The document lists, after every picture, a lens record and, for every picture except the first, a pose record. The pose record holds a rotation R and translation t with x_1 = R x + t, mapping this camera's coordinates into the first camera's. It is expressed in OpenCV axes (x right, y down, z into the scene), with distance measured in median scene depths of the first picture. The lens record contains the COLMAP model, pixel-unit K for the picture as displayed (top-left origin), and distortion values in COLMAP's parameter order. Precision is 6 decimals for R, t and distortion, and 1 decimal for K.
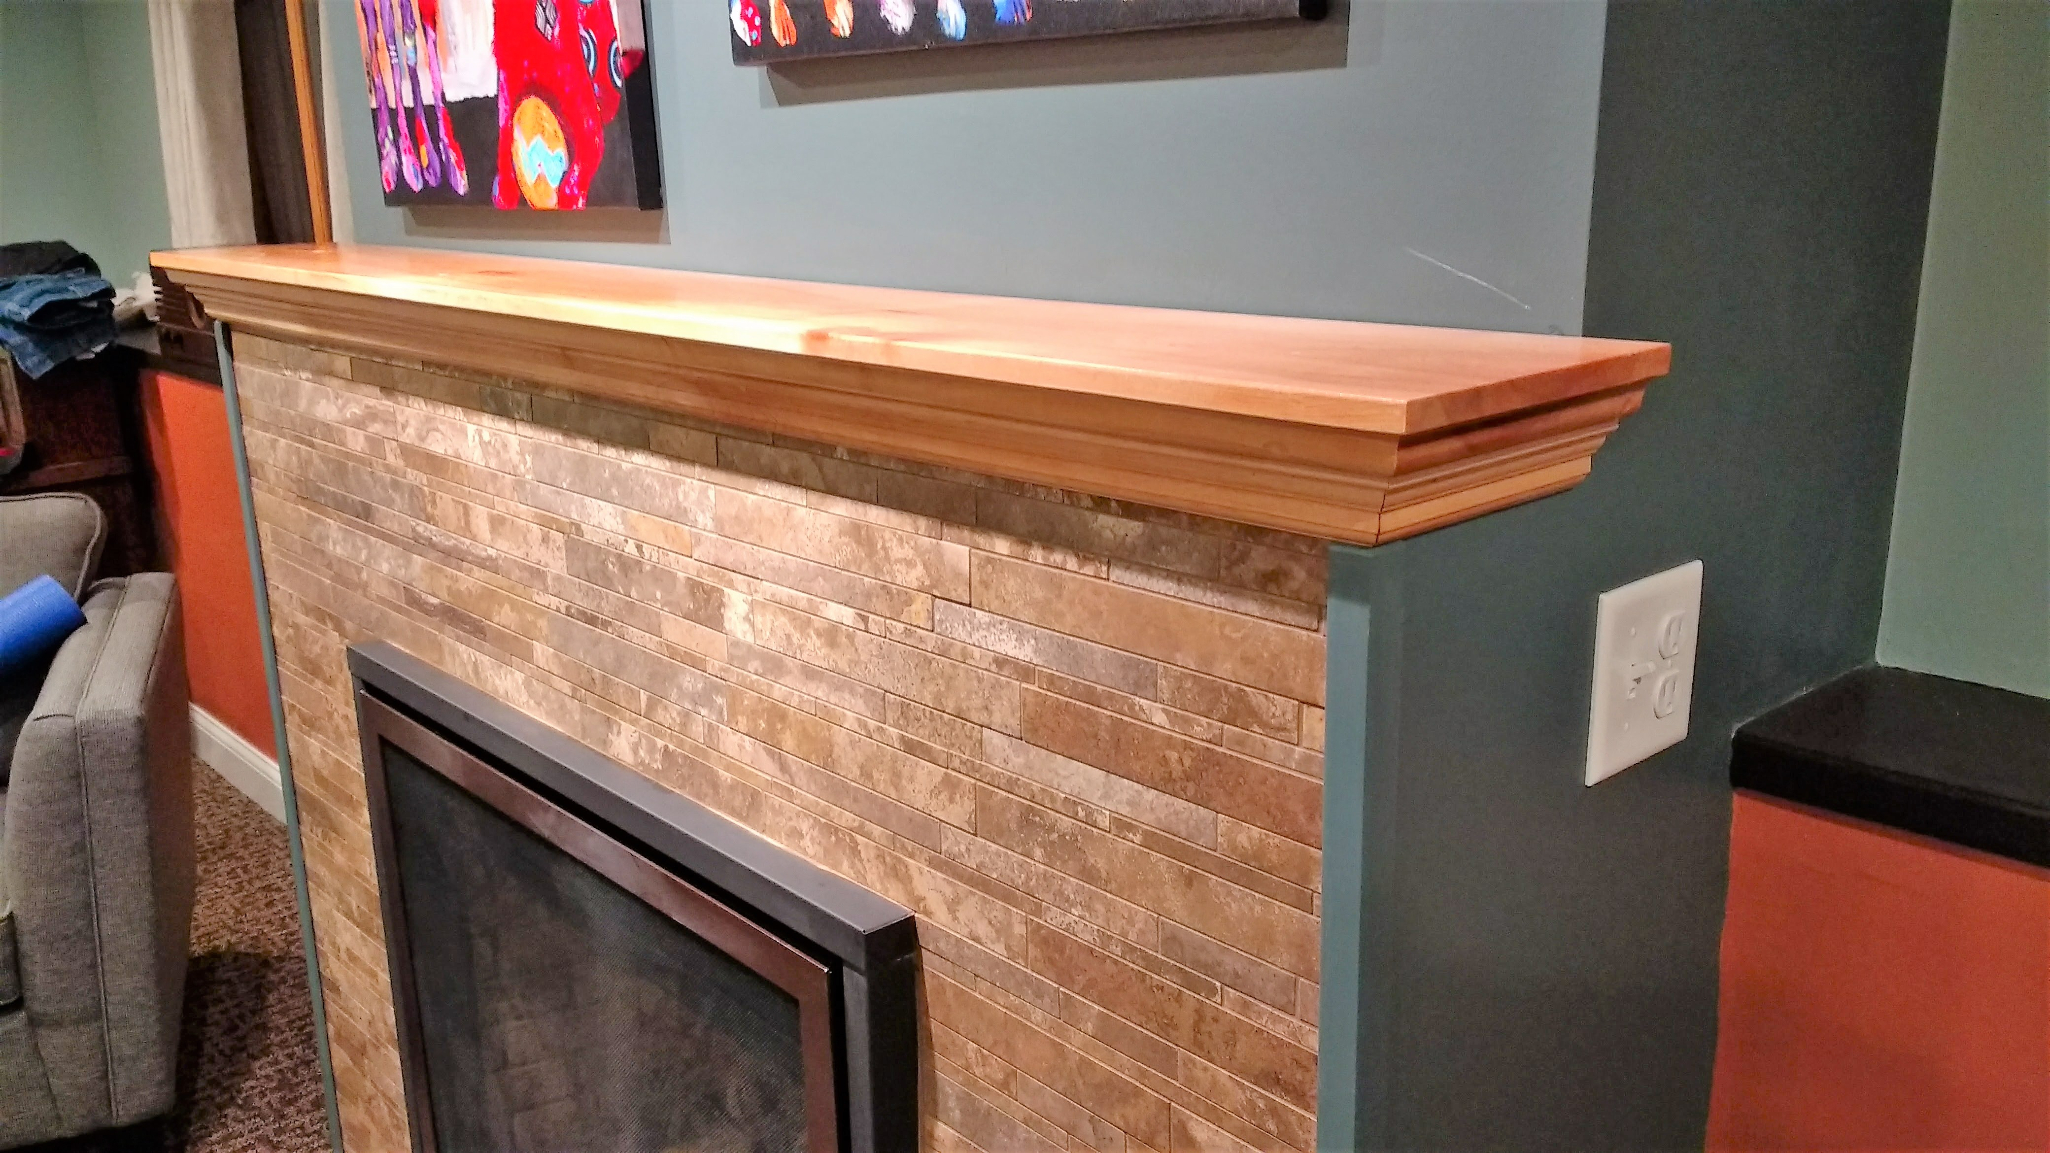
lens RADIAL K [[1630.7, 0, 1025.0], [0, 1630.7, 576.5], [0, 0, 1]] dist [0.113734, -0.179189]
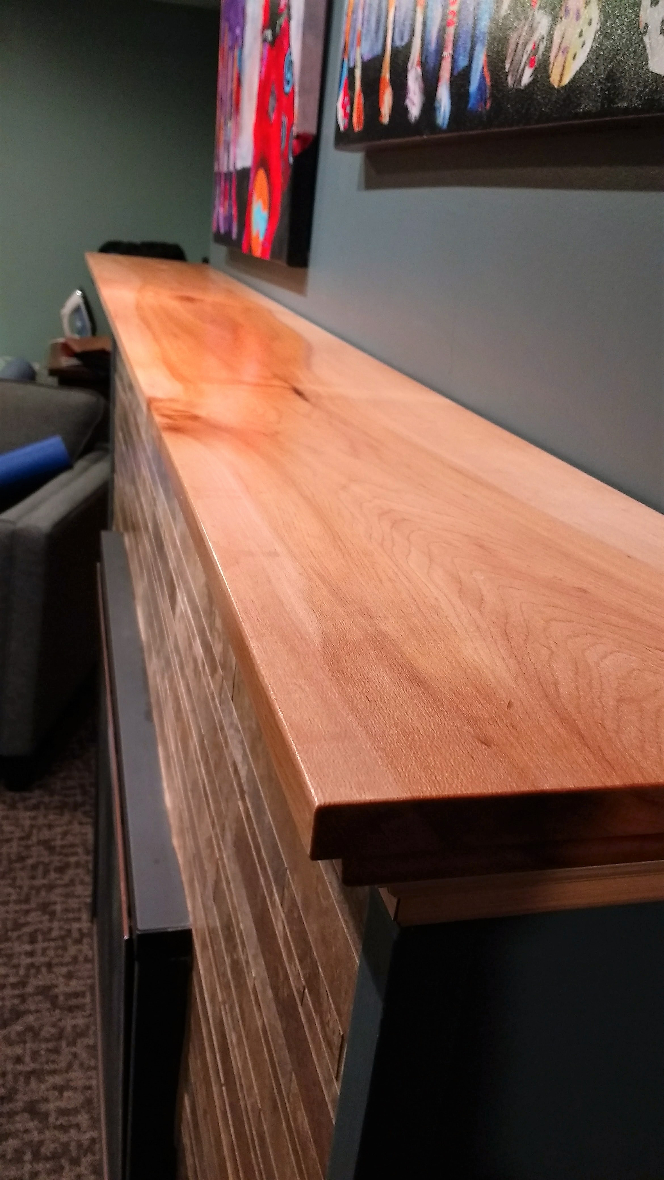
lens RADIAL K [[938.7, 0, 332.0], [0, 938.7, 590.0], [0, 0, 1]] dist [0.113734, -0.179189]
pose [[0.883015, 0.272228, -0.382331, 0.144611], [-0.231256, 0.961212, 0.150306, -0.099464], [0.408419, -0.044306, 0.911719, 0.330682]]
